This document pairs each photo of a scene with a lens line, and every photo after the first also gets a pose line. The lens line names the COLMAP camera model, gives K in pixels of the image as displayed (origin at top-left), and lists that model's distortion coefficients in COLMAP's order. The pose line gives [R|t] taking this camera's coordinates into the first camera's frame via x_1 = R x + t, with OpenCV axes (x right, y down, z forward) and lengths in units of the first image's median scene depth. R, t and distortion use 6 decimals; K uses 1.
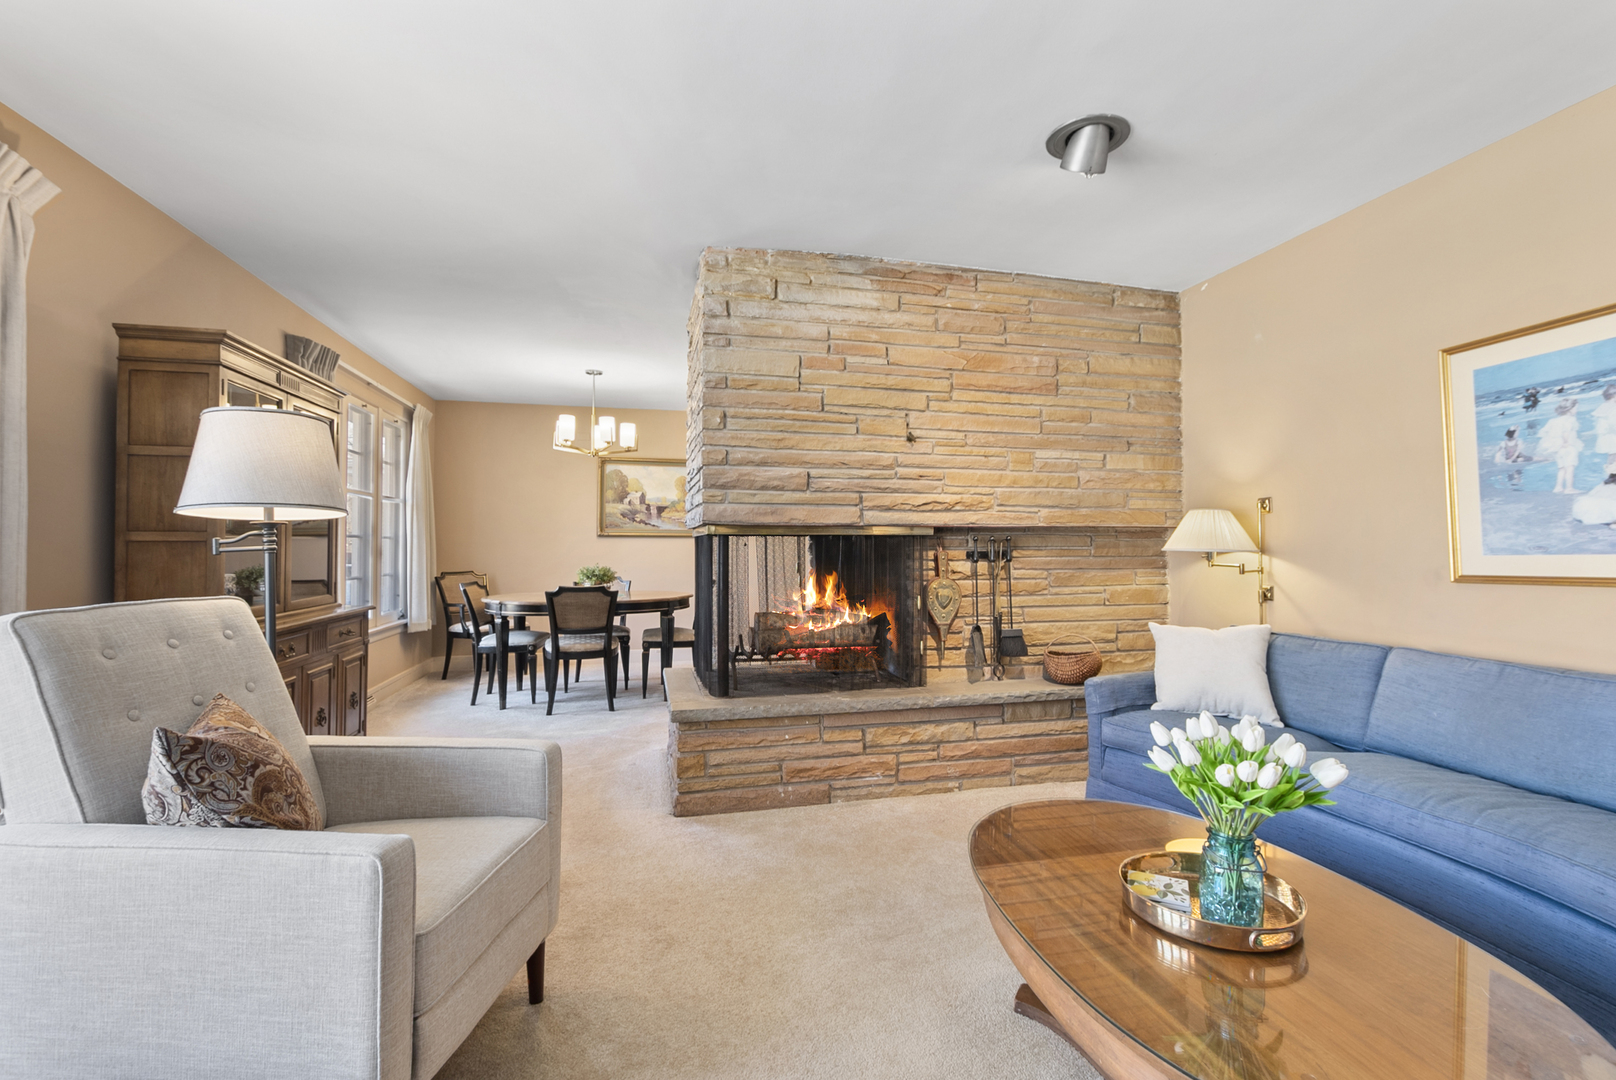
lens RADIAL K [[715.5, 0, 808.7], [0, 715.5, 537.9], [0, 0, 1]] dist [0.001403, -0.002359]
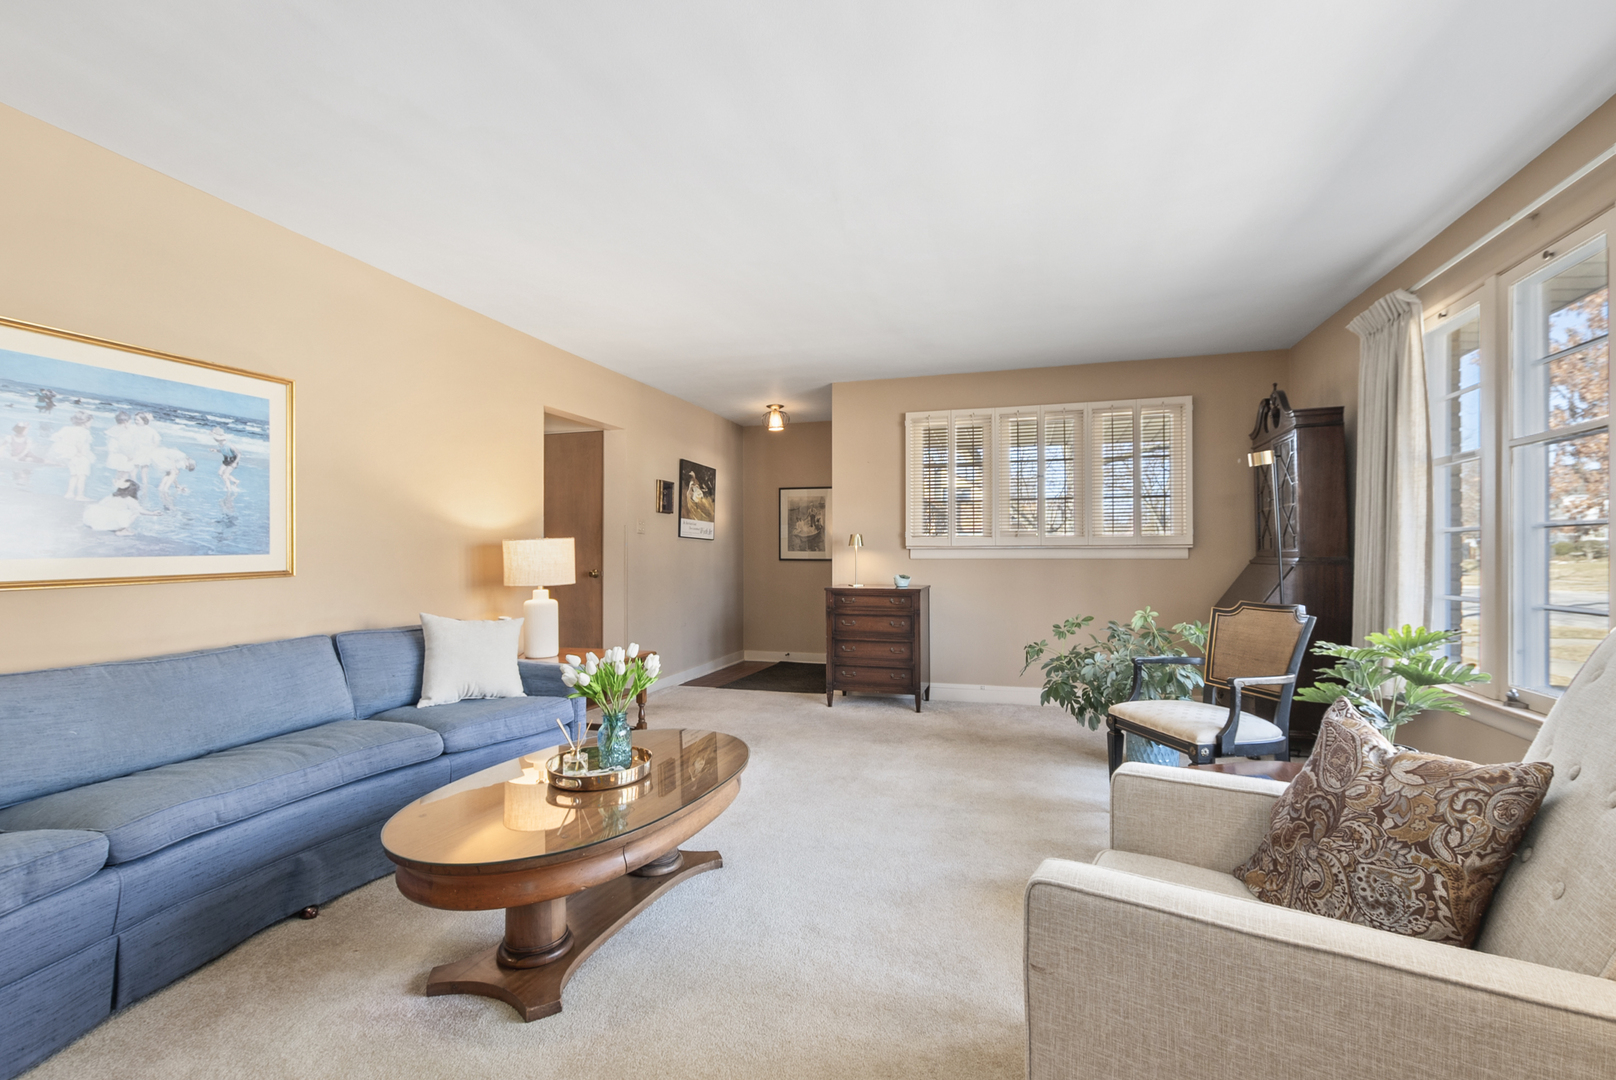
lens RADIAL K [[715.5, 0, 804.1], [0, 715.5, 550.0], [0, 0, 1]] dist [0.001403, -0.002359]
pose [[-0.871375, 0.012009, 0.490470, -0.399655], [0.002141, 0.999784, -0.020676, 0.036281], [-0.490612, -0.016967, -0.871213, 1.408298]]
